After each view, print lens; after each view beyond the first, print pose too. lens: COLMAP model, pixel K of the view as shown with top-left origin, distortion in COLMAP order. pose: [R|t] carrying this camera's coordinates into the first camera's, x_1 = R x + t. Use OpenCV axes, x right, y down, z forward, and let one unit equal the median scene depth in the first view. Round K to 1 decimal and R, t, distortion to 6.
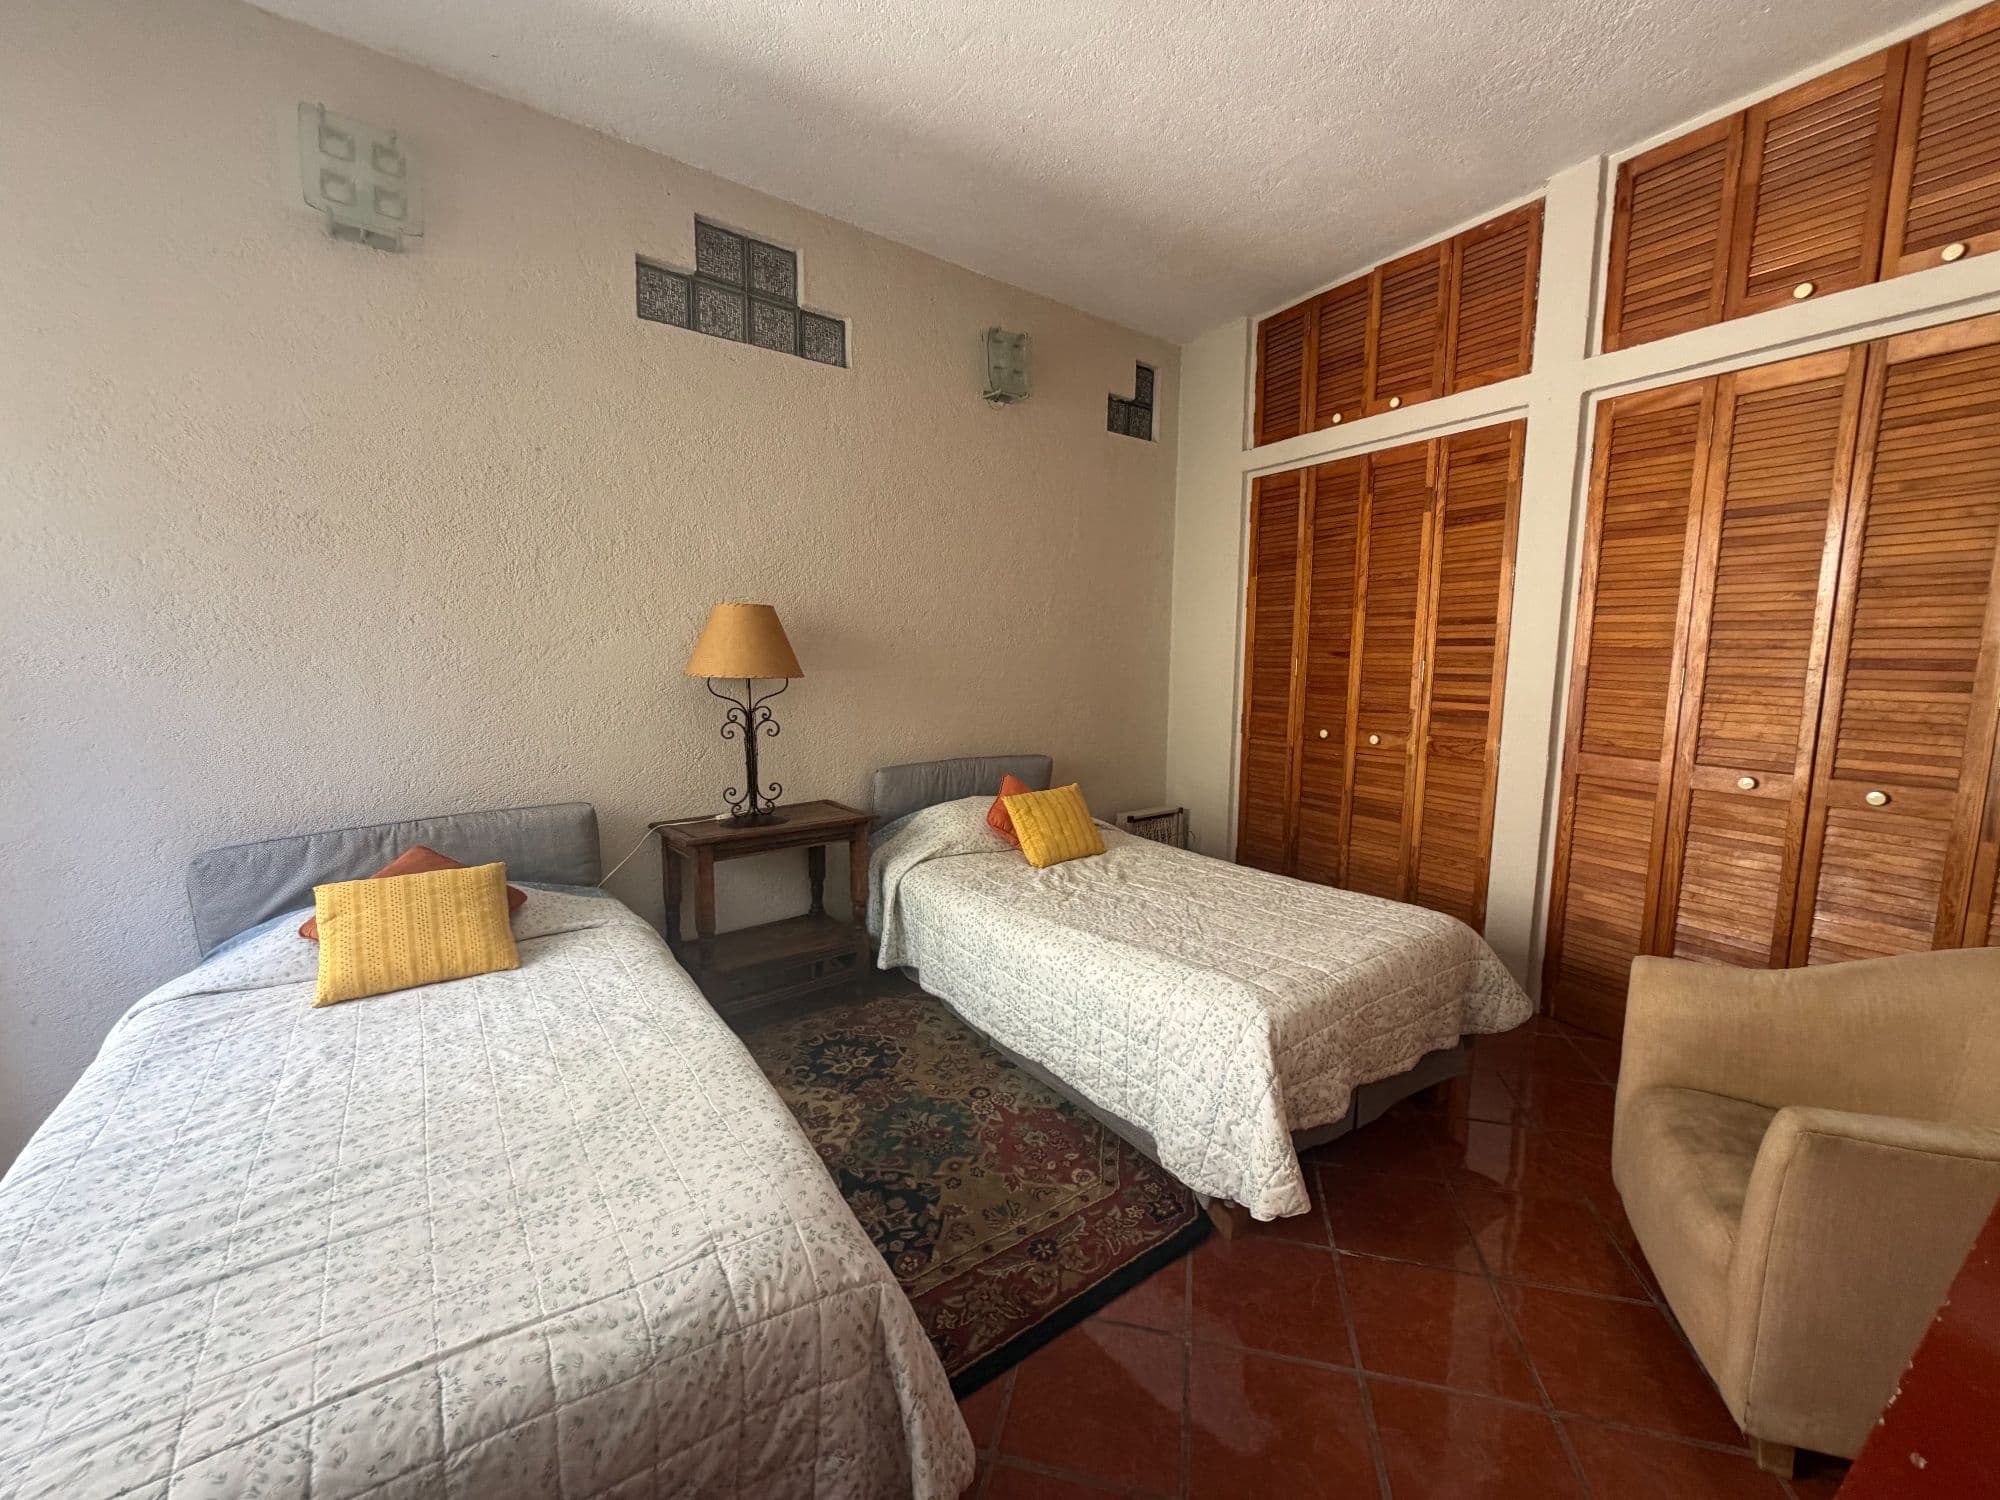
lens RADIAL K [[797.6, 0, 1004.0], [0, 797.6, 748.3], [0, 0, 1]] dist [0.001450, 0.000763]
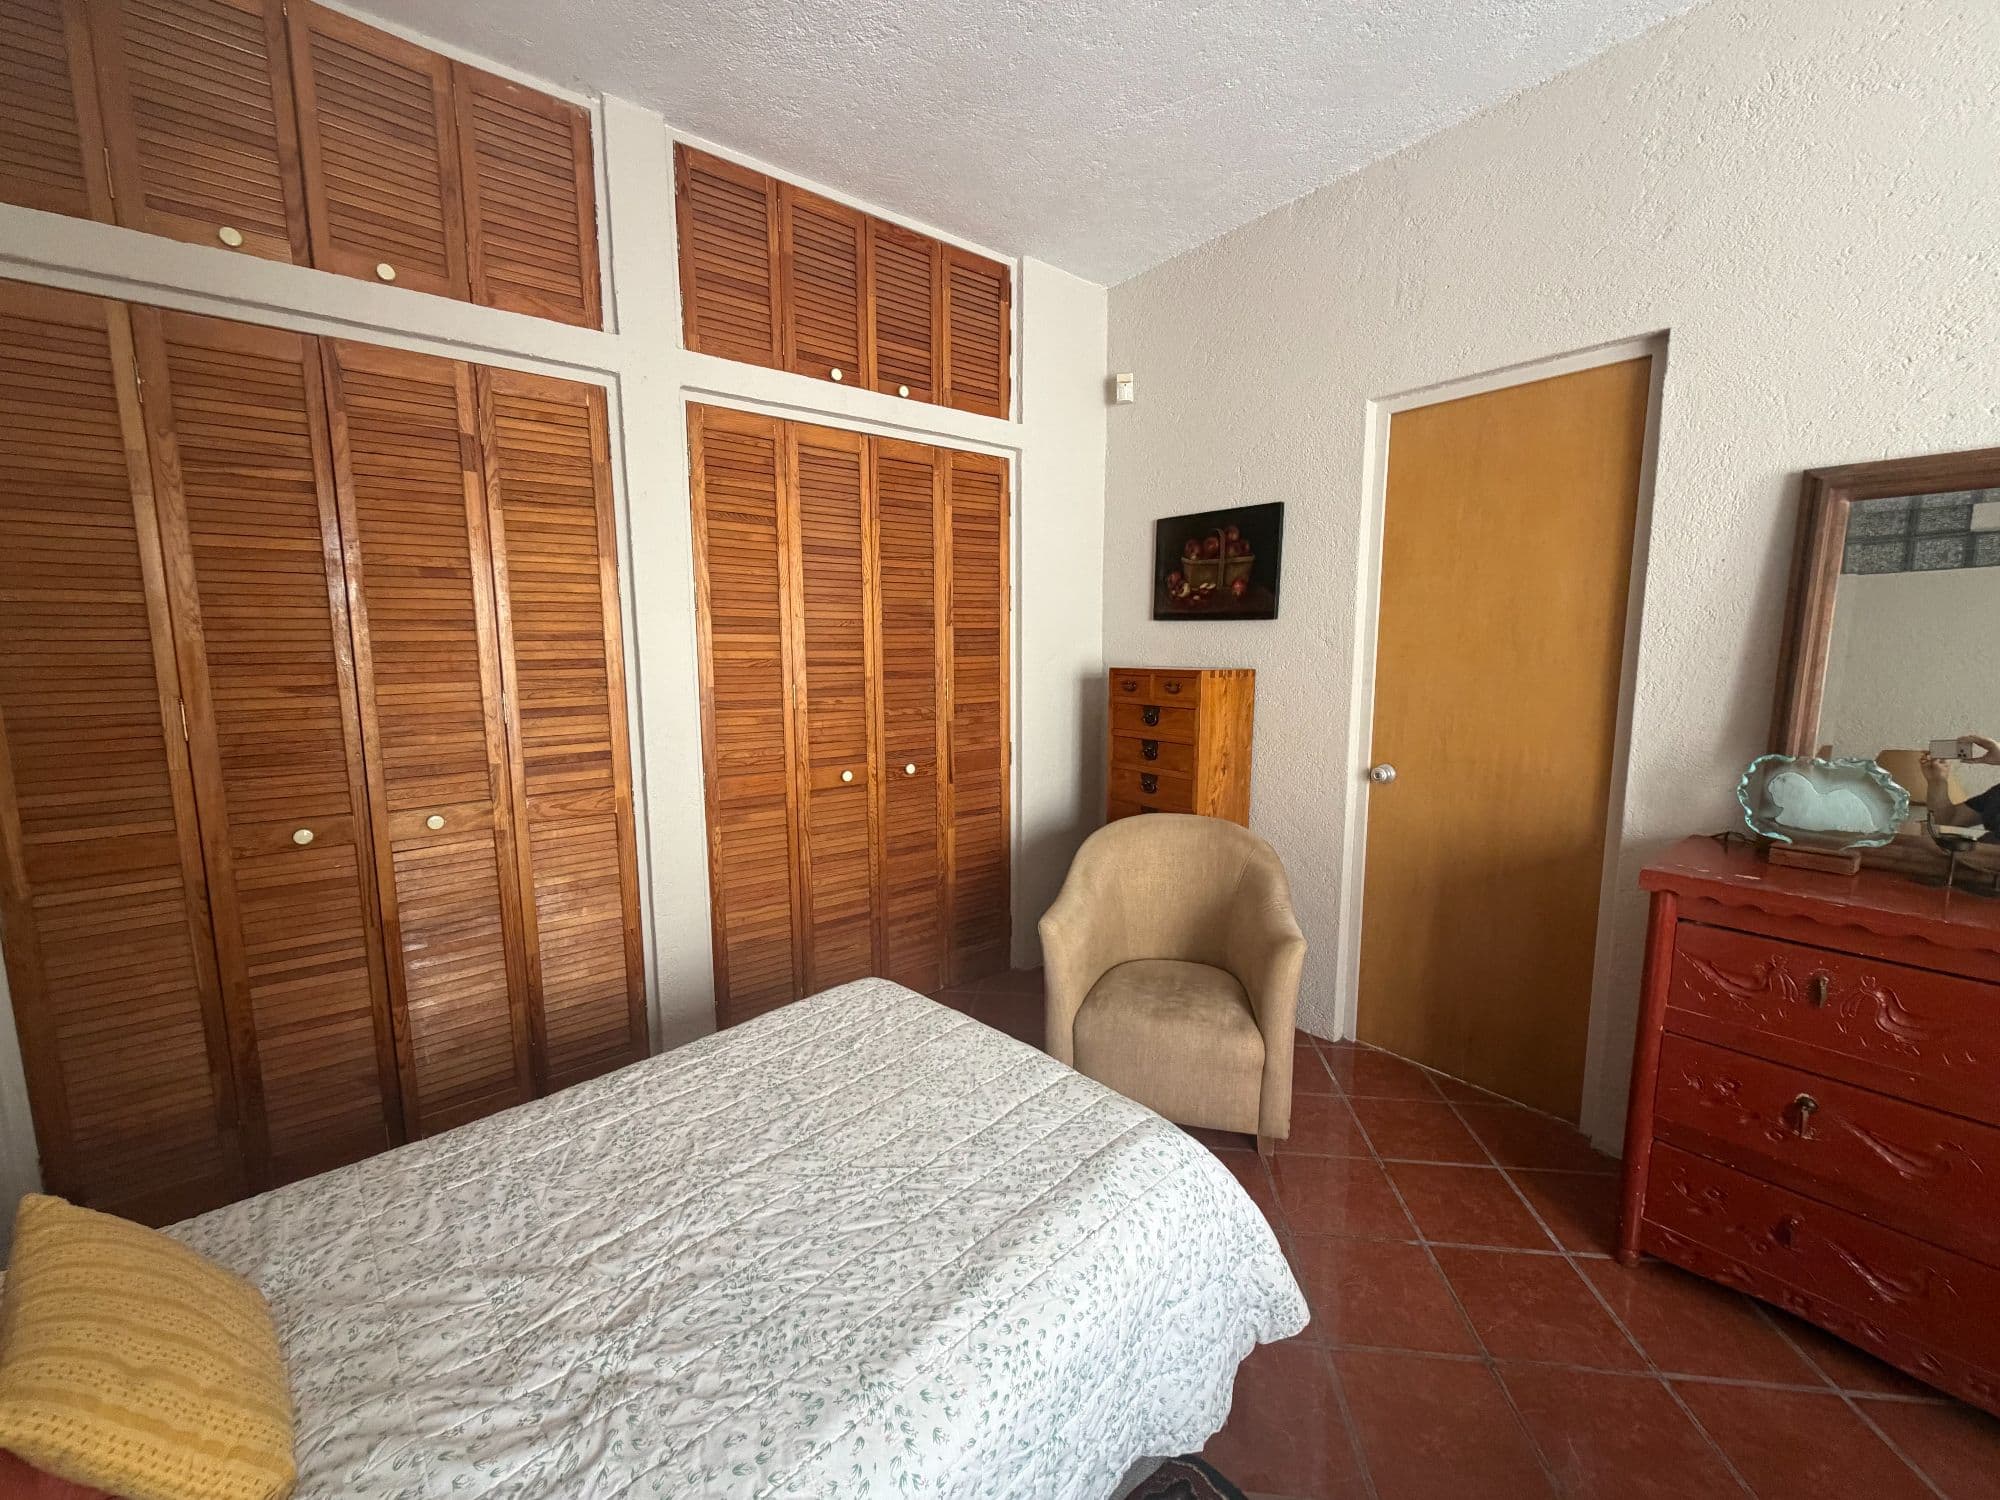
lens RADIAL K [[797.6, 0, 1004.0], [0, 797.6, 748.3], [0, 0, 1]] dist [0.001450, 0.000763]
pose [[-0.125278, -0.126596, 0.984012, -0.250510], [0.134700, 0.980471, 0.143290, -0.123153], [-0.982935, 0.150497, -0.105779, 0.784435]]
